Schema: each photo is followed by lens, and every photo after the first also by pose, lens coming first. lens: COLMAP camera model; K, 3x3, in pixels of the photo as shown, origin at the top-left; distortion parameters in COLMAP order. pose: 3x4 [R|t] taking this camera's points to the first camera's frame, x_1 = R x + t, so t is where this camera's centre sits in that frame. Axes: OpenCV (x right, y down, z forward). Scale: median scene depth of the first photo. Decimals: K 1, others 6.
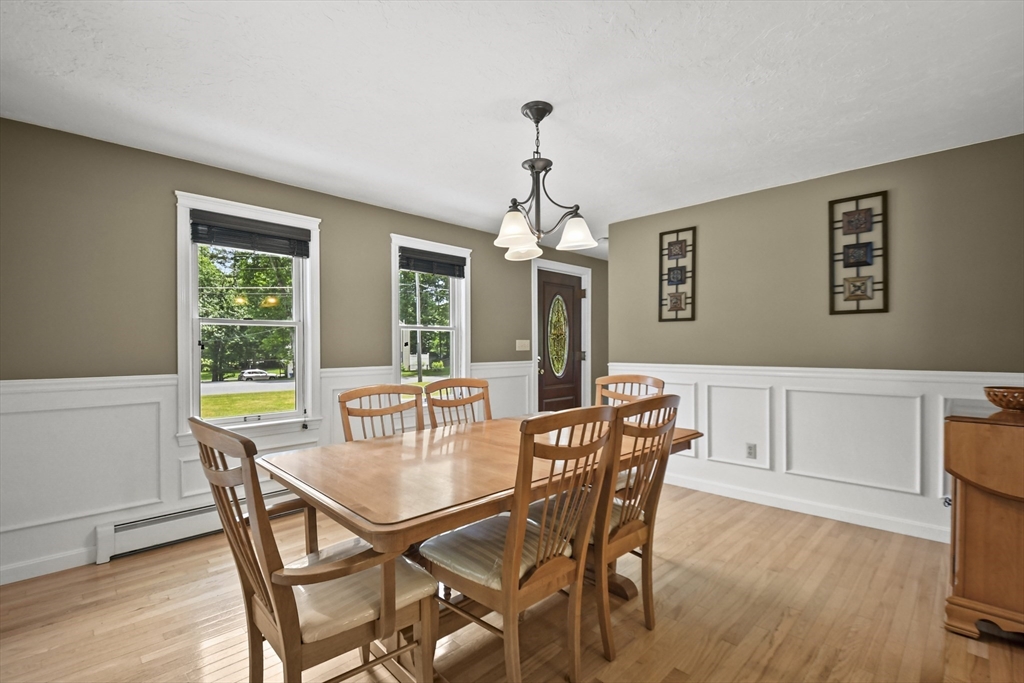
lens RADIAL K [[449.7, 0, 509.1], [0, 449.7, 348.0], [0, 0, 1]] dist [-0.001830, -0.000324]
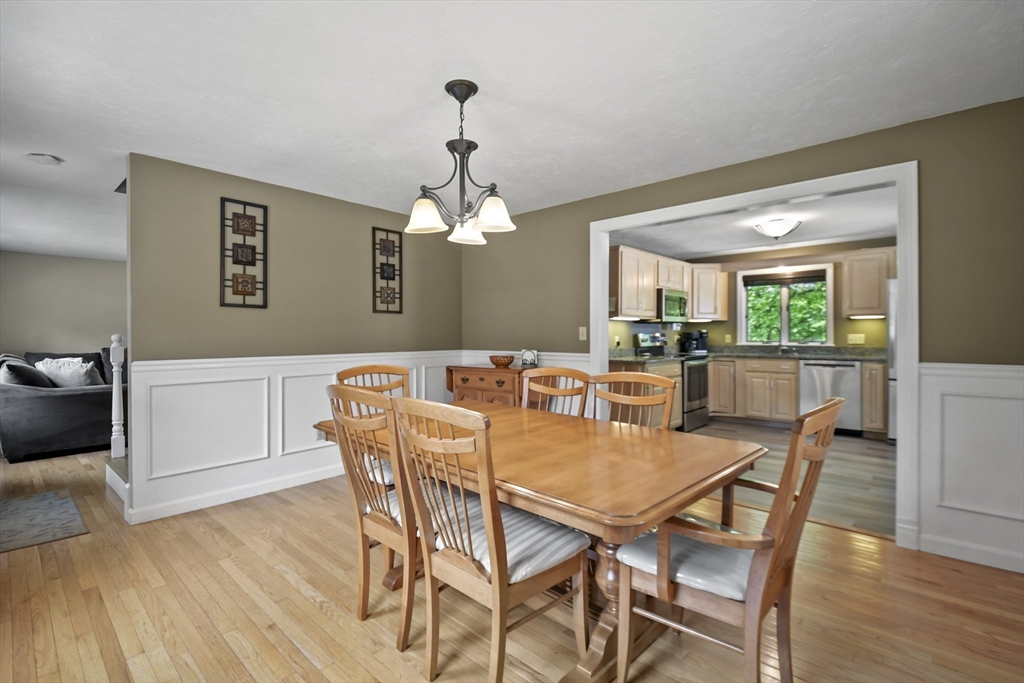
lens RADIAL K [[469.1, 0, 512.0], [0, 469.1, 341.5], [0, 0, 1]] dist [0.001678, -0.034563]
pose [[-0.056177, -0.009216, 0.998378, -0.562321], [0.005619, 0.999939, 0.009546, -0.000201], [-0.998405, 0.006146, -0.056122, 0.550172]]
